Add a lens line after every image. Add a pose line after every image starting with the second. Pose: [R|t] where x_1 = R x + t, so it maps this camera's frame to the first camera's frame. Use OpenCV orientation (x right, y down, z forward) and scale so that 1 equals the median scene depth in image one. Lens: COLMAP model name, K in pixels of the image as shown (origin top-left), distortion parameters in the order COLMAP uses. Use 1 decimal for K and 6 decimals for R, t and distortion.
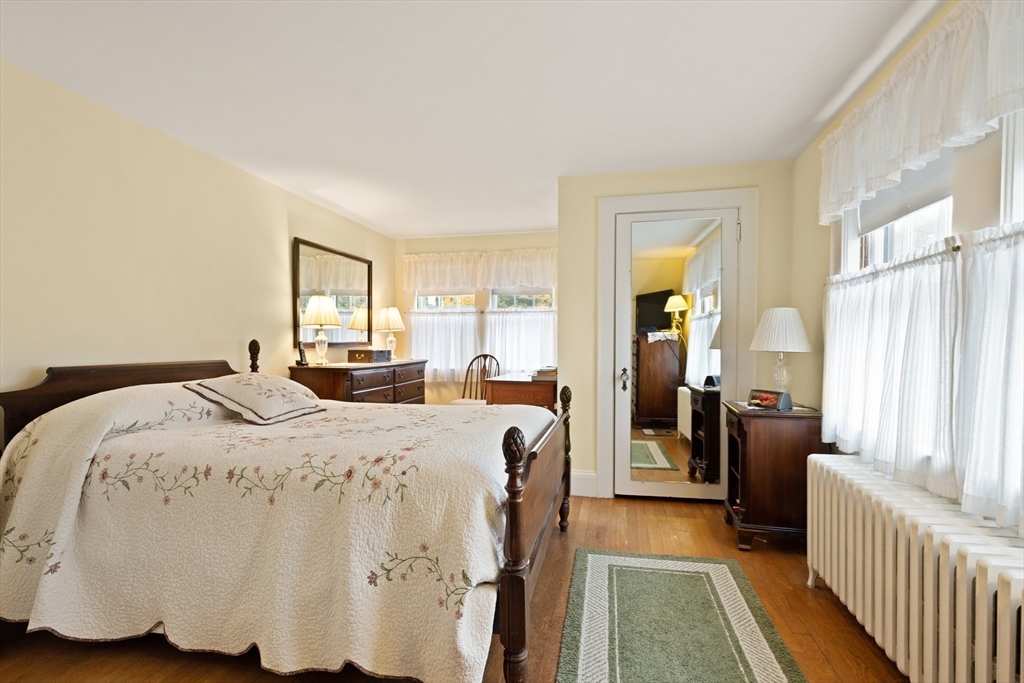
lens RADIAL K [[474.5, 0, 510.3], [0, 474.5, 349.2], [0, 0, 1]] dist [0.004954, -0.002134]
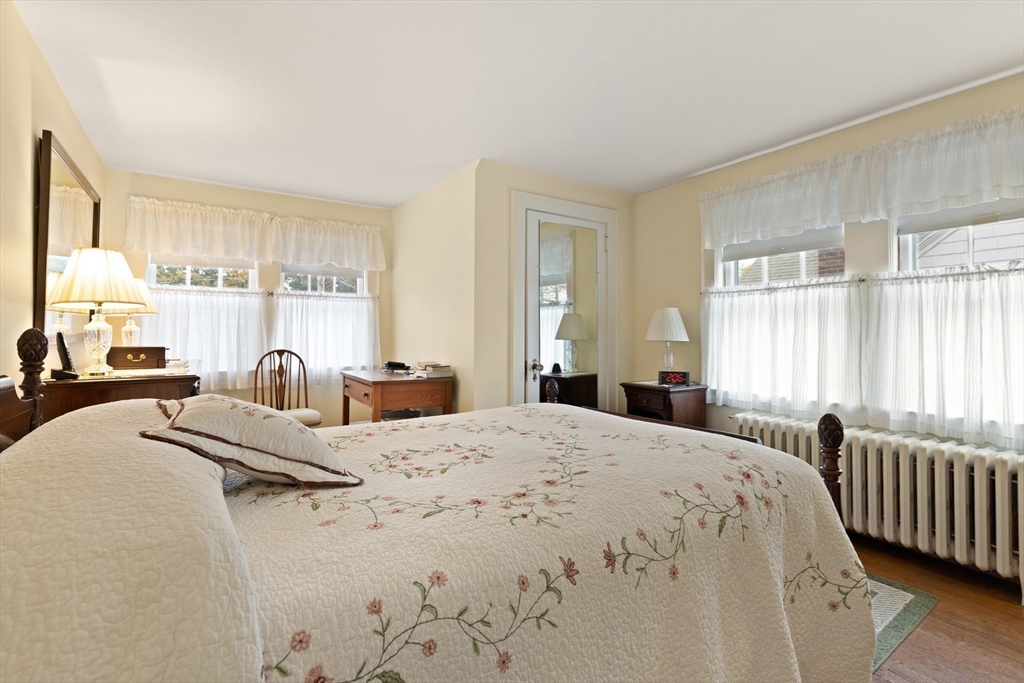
lens RADIAL K [[474.5, 0, 507.8], [0, 474.5, 321.2], [0, 0, 1]] dist [0.004954, -0.002134]
pose [[0.693529, 0.018470, 0.720192, -0.467863], [0.010303, 0.999315, -0.035550, -0.005398], [-0.720355, 0.032075, 0.692864, 0.282482]]
